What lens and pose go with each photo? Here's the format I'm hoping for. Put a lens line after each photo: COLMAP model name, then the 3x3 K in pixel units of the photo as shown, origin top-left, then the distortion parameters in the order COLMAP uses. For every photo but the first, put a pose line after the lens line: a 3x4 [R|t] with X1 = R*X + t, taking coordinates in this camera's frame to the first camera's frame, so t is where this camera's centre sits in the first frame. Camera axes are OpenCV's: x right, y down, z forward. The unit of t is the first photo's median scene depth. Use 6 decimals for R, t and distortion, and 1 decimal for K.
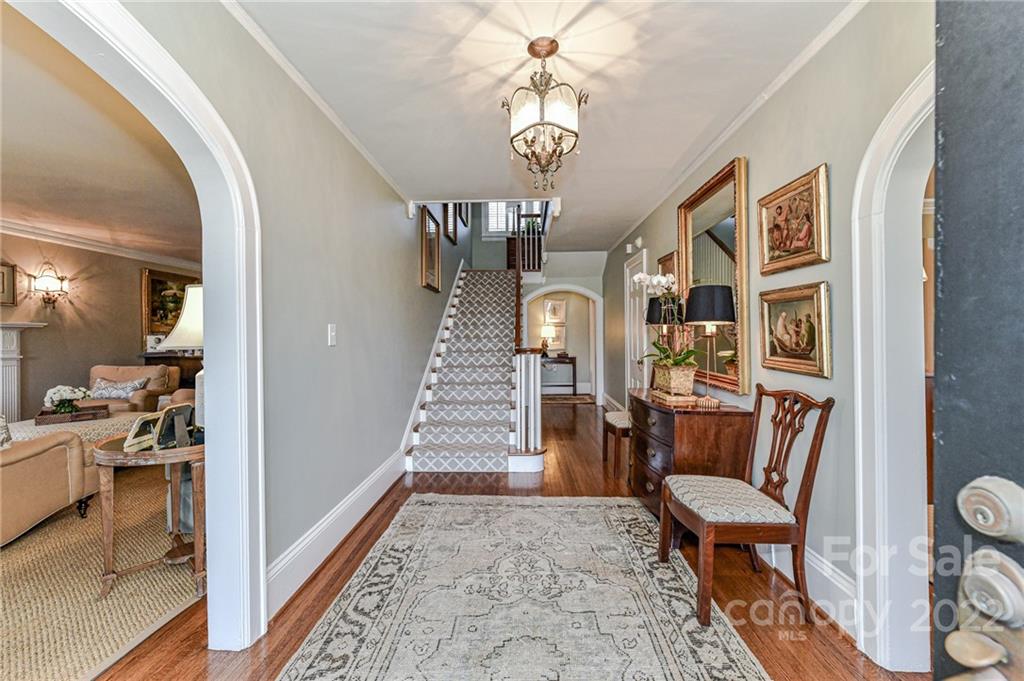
lens RADIAL K [[402.2, 0, 506.4], [0, 402.2, 335.9], [0, 0, 1]] dist [0.001439, -0.000574]
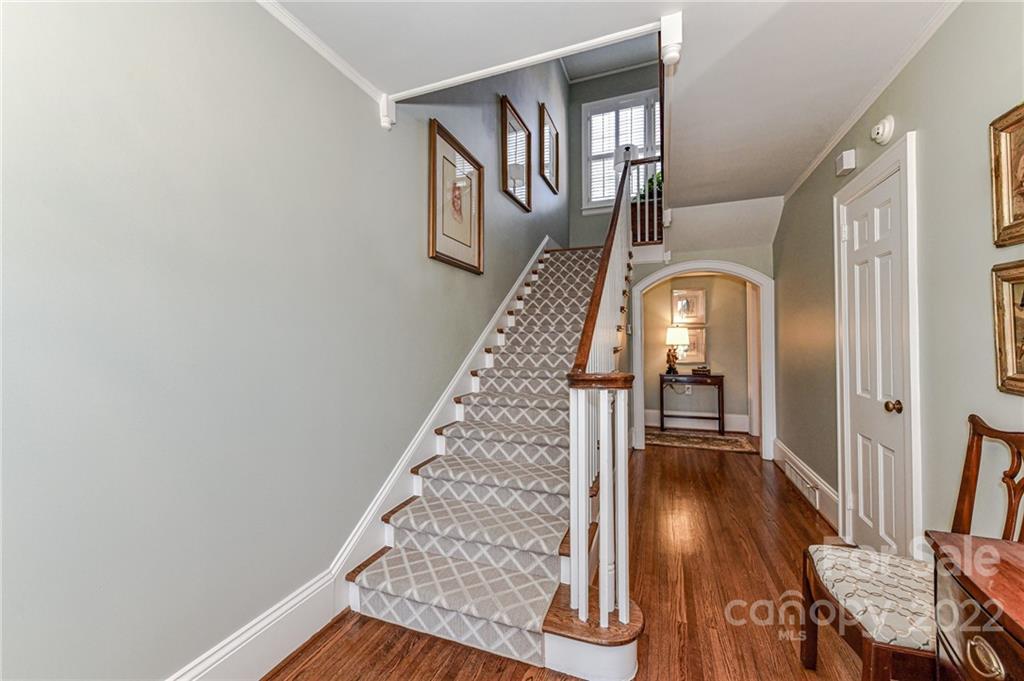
lens RADIAL K [[402.2, 0, 506.4], [0, 402.2, 335.9], [0, 0, 1]] dist [0.001439, -0.000574]
pose [[0.948005, -0.000223, -0.318255, 0.053119], [-0.004029, 0.999911, -0.012701, -0.001773], [0.318230, 0.013323, 0.947920, 0.305908]]
